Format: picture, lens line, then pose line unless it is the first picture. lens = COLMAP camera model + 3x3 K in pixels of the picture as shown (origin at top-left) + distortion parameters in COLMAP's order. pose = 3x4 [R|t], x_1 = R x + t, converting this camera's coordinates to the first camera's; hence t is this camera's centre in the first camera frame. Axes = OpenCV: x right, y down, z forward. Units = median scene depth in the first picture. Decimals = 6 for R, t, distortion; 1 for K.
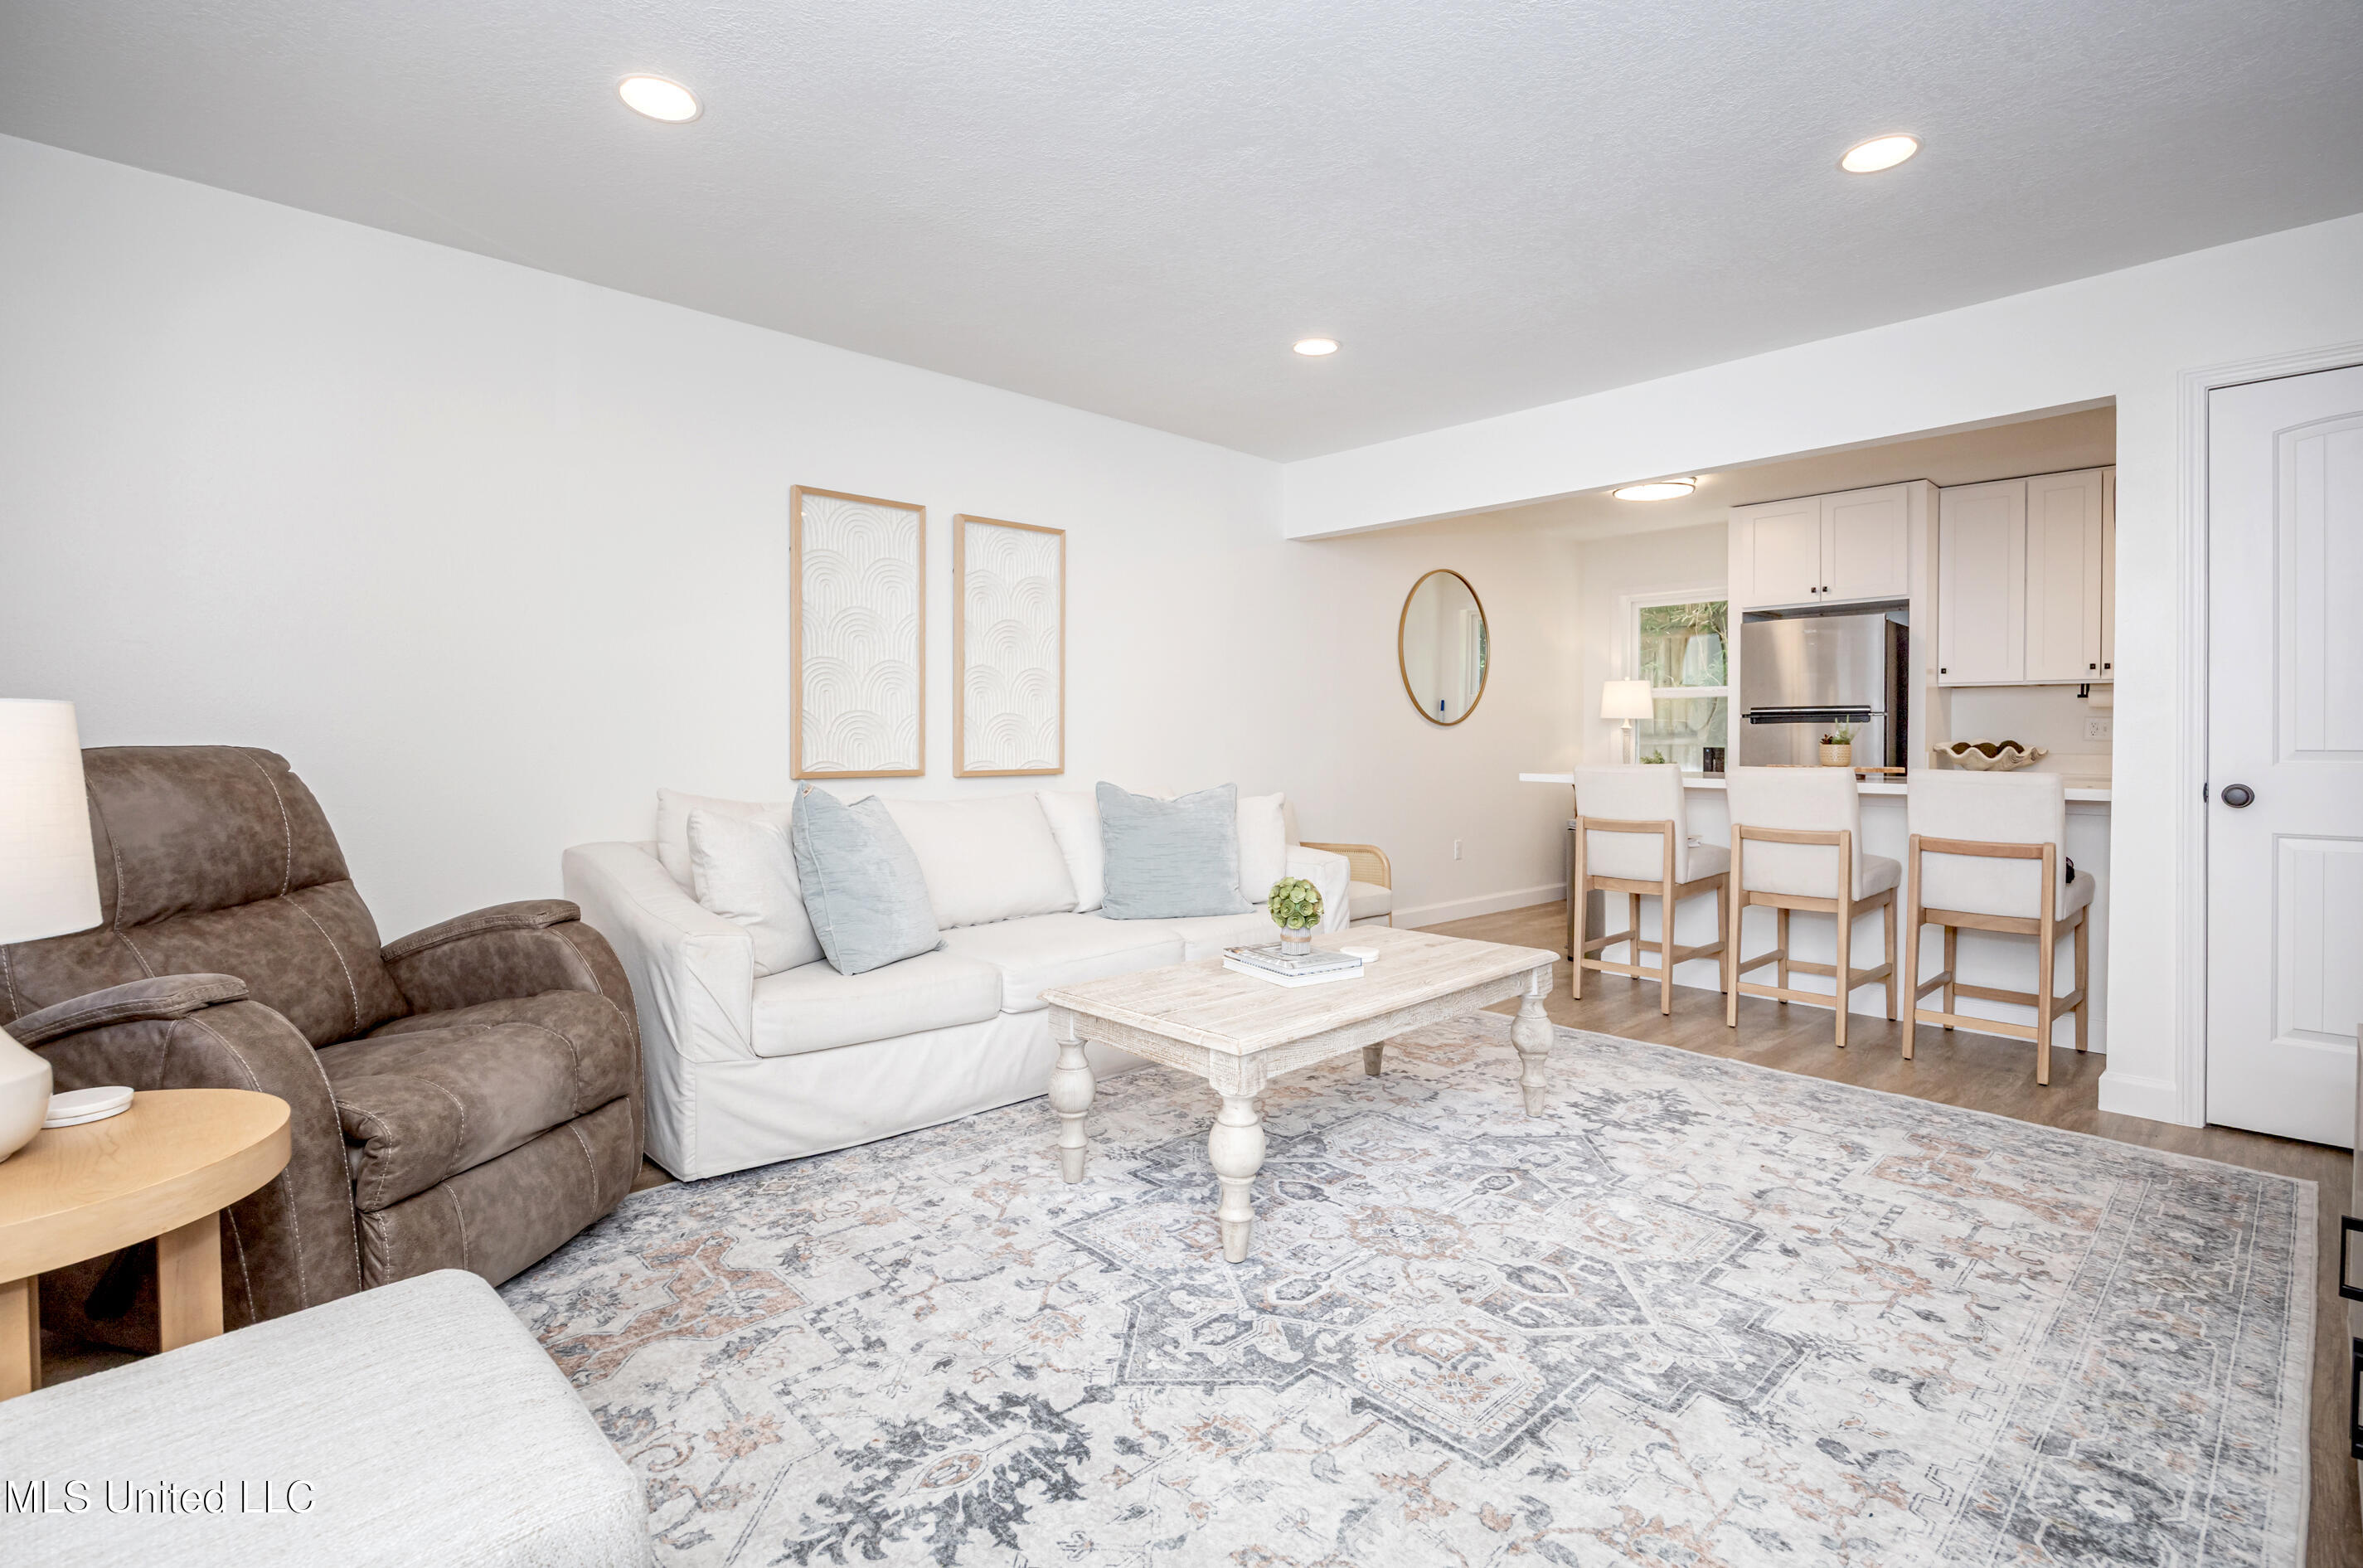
lens RADIAL K [[1111.6, 0, 1184.8], [0, 1111.6, 742.8], [0, 0, 1]] dist [-0.010324, 0.000113]
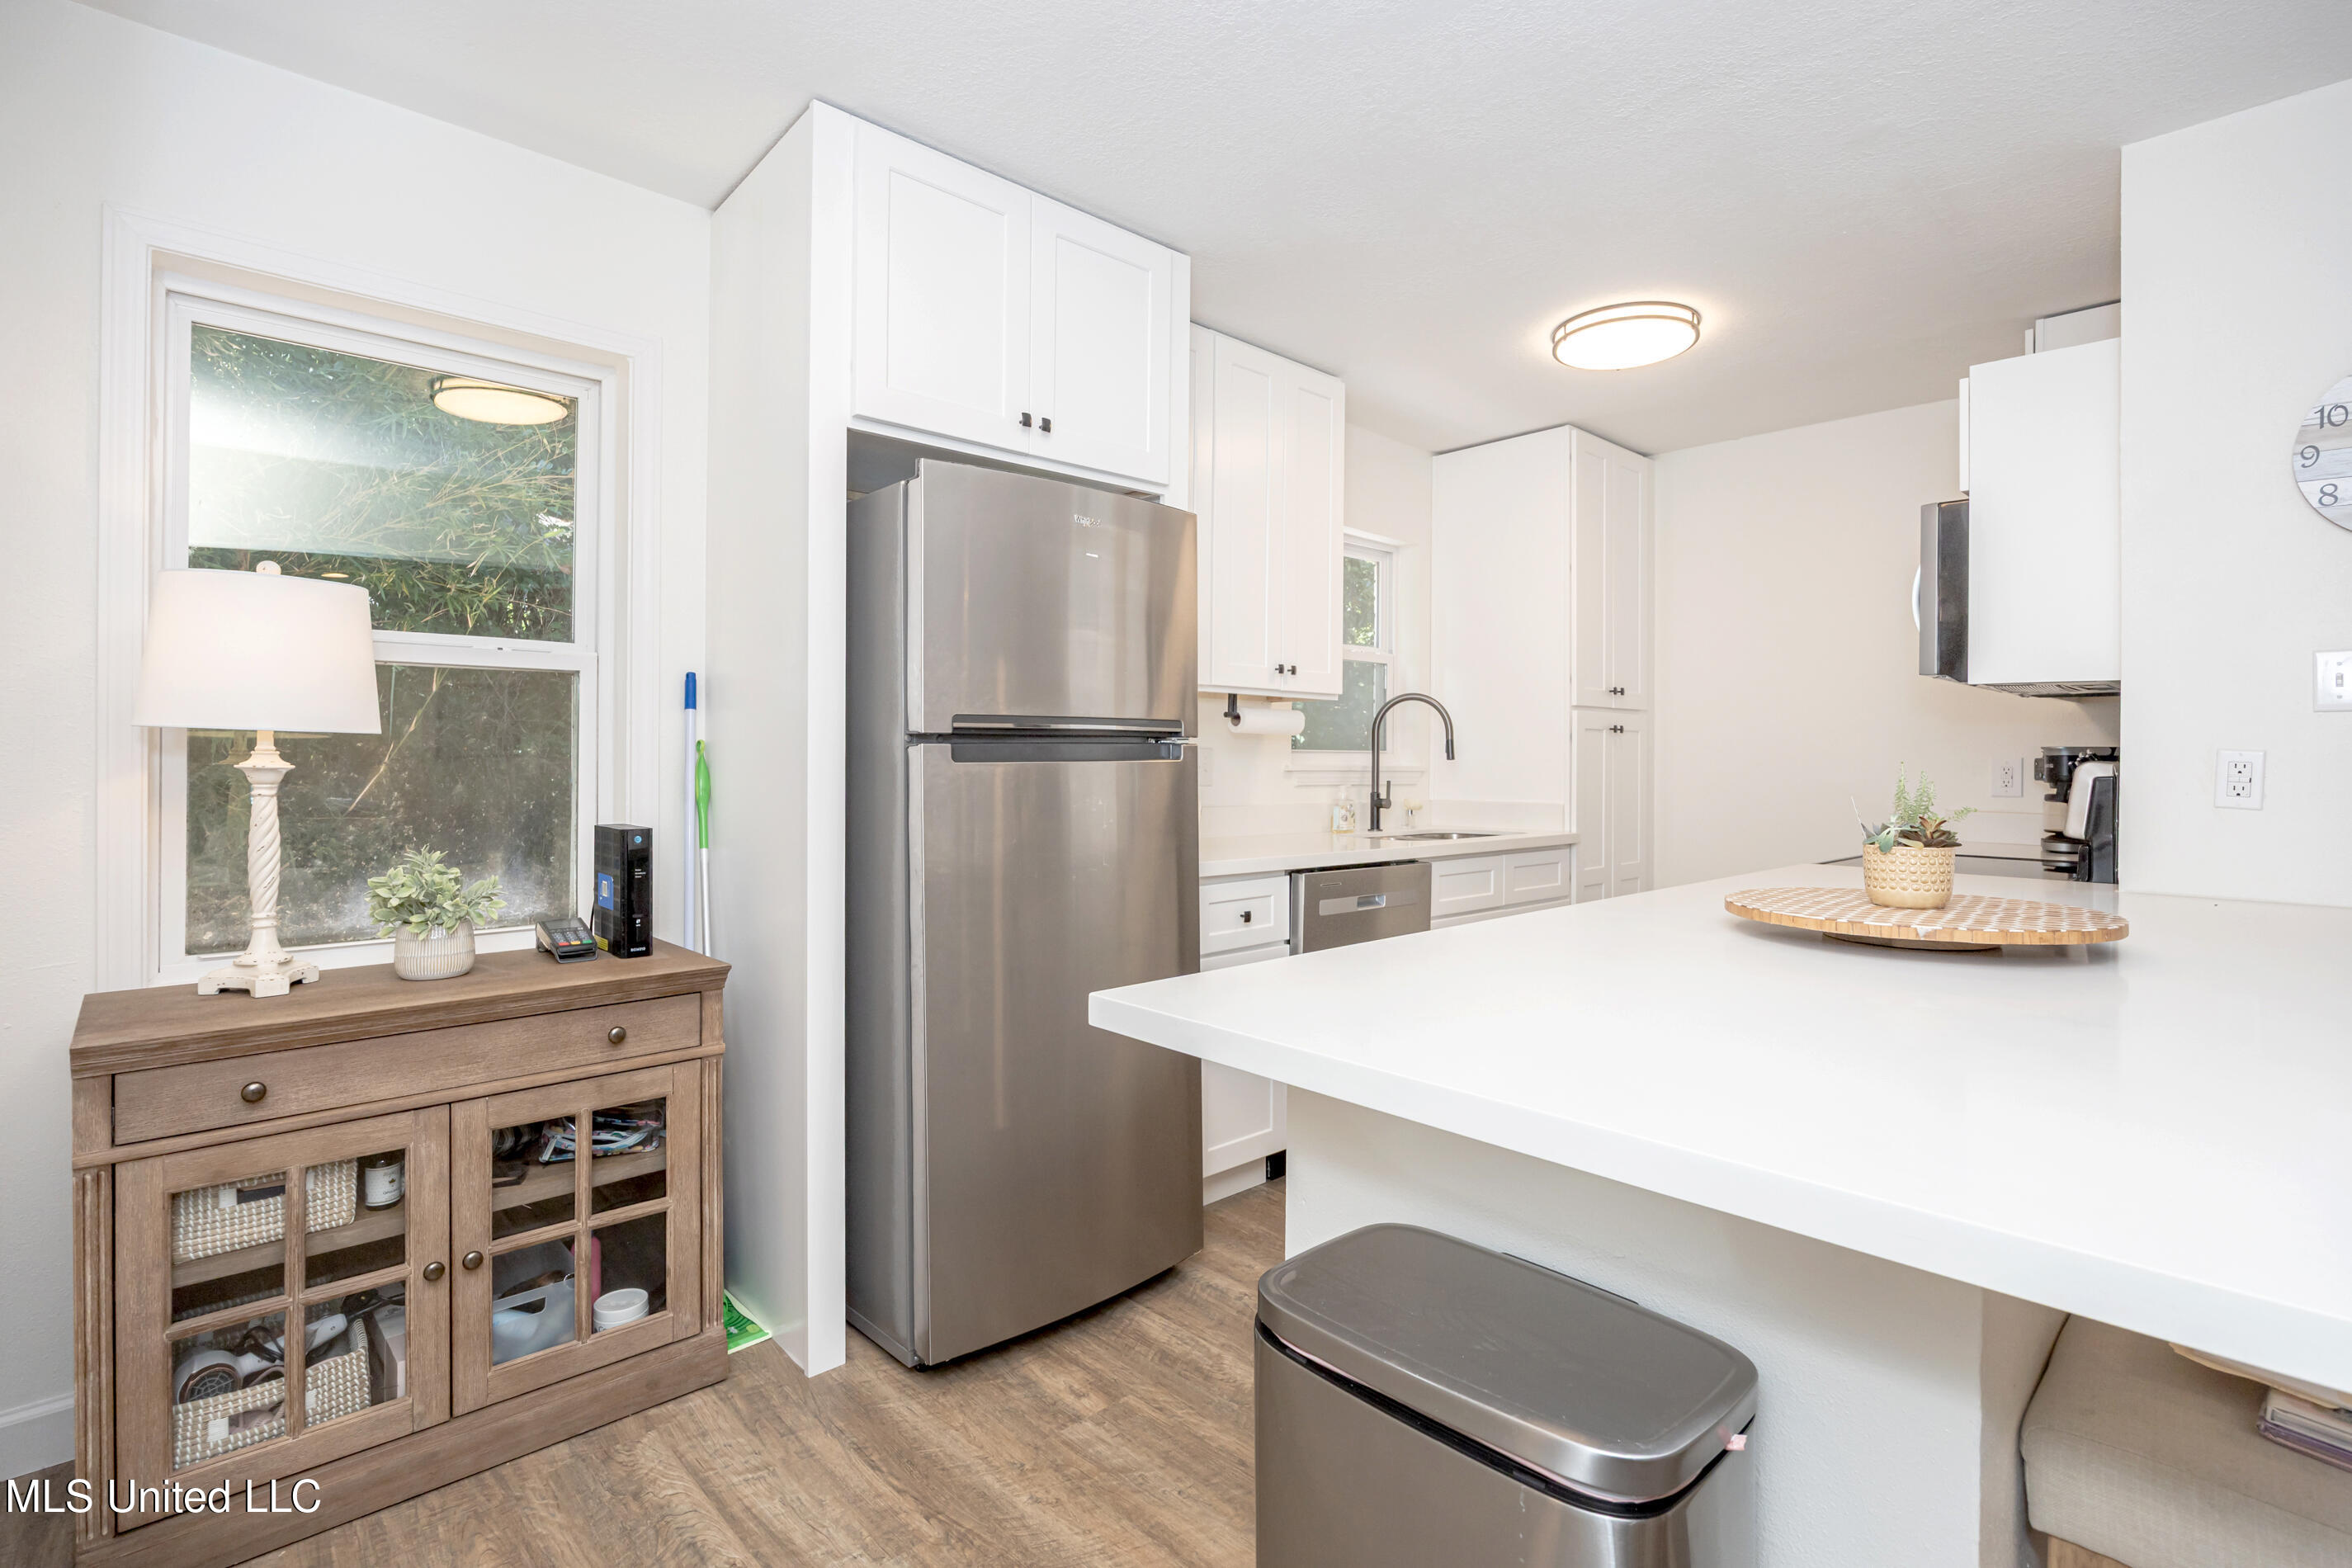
lens RADIAL K [[1139.6, 0, 1179.3], [0, 1139.6, 750.6], [0, 0, 1]] dist [-0.011270, 0.000044]
pose [[-0.004766, -0.007326, 0.999962, 0.410189], [-0.000988, 0.999973, 0.007321, -0.061899], [-0.999988, -0.000953, -0.004773, 2.325447]]
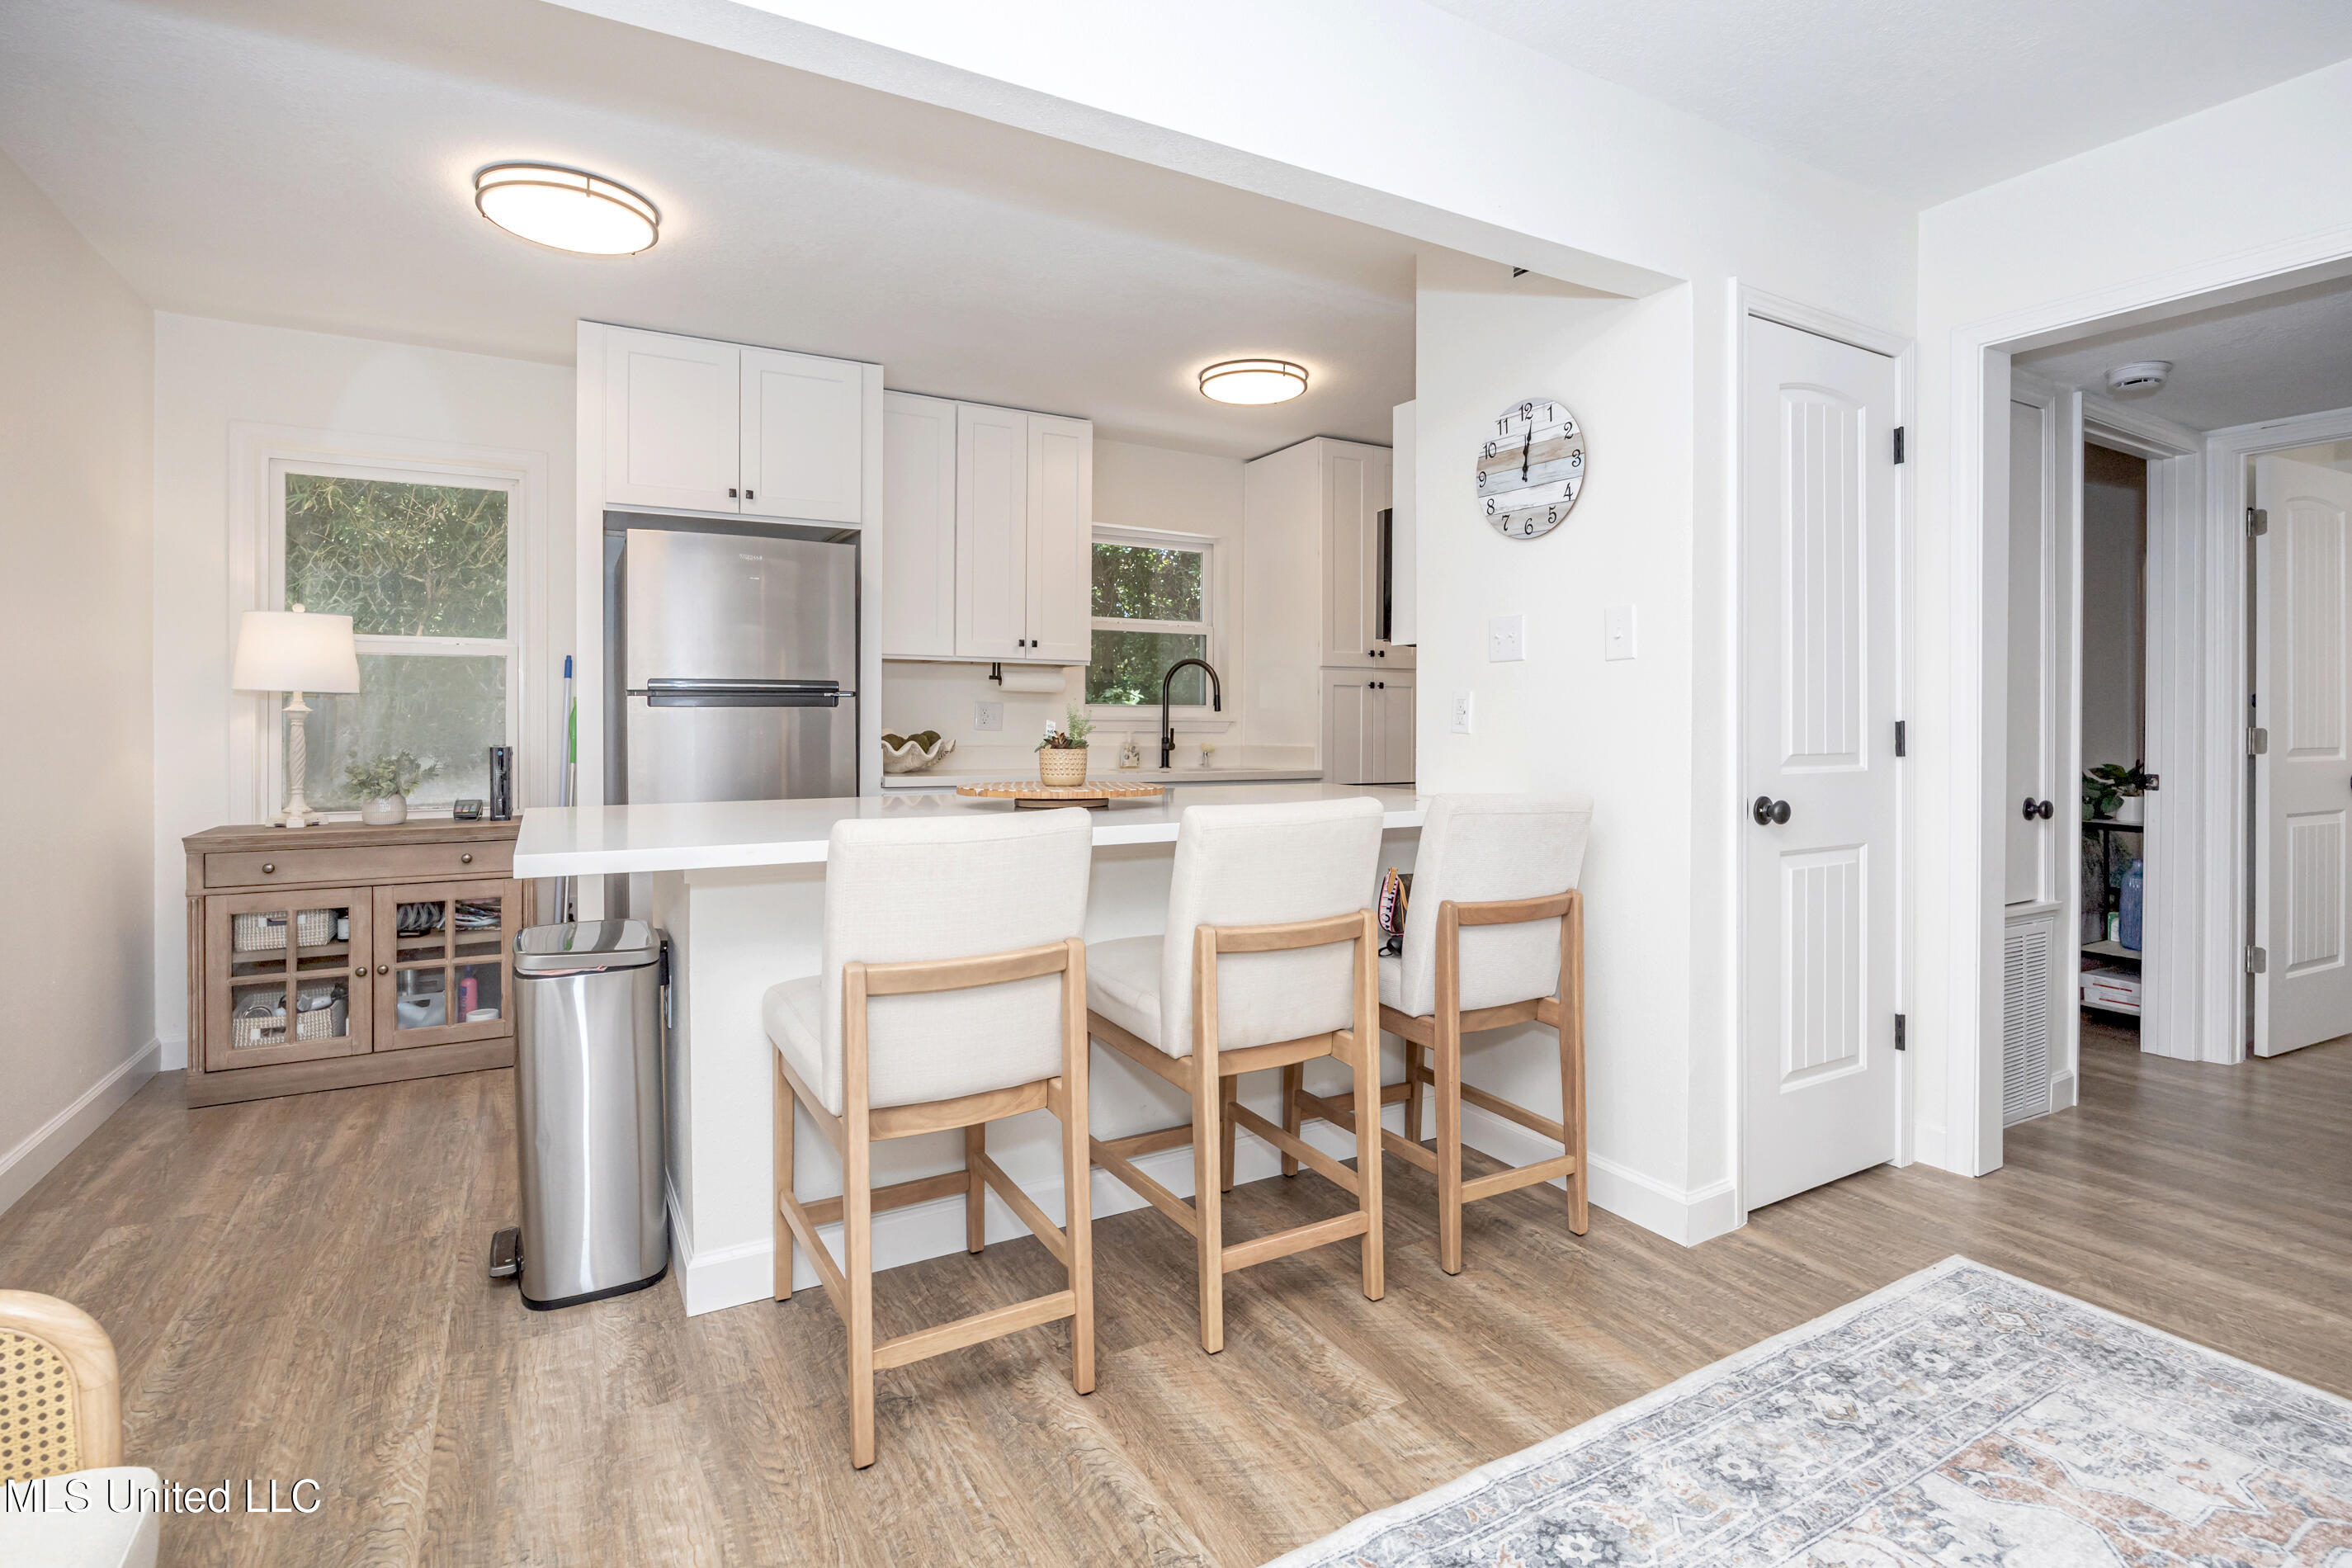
lens RADIAL K [[1129.2, 0, 1170.2], [0, 1129.2, 725.3], [0, 0, 1]] dist [-0.011505, -0.000150]
pose [[0.235817, -0.011866, 0.971725, 0.037249], [0.006154, 0.999924, 0.010717, -0.033460], [-0.971778, 0.003452, 0.235872, 1.512839]]
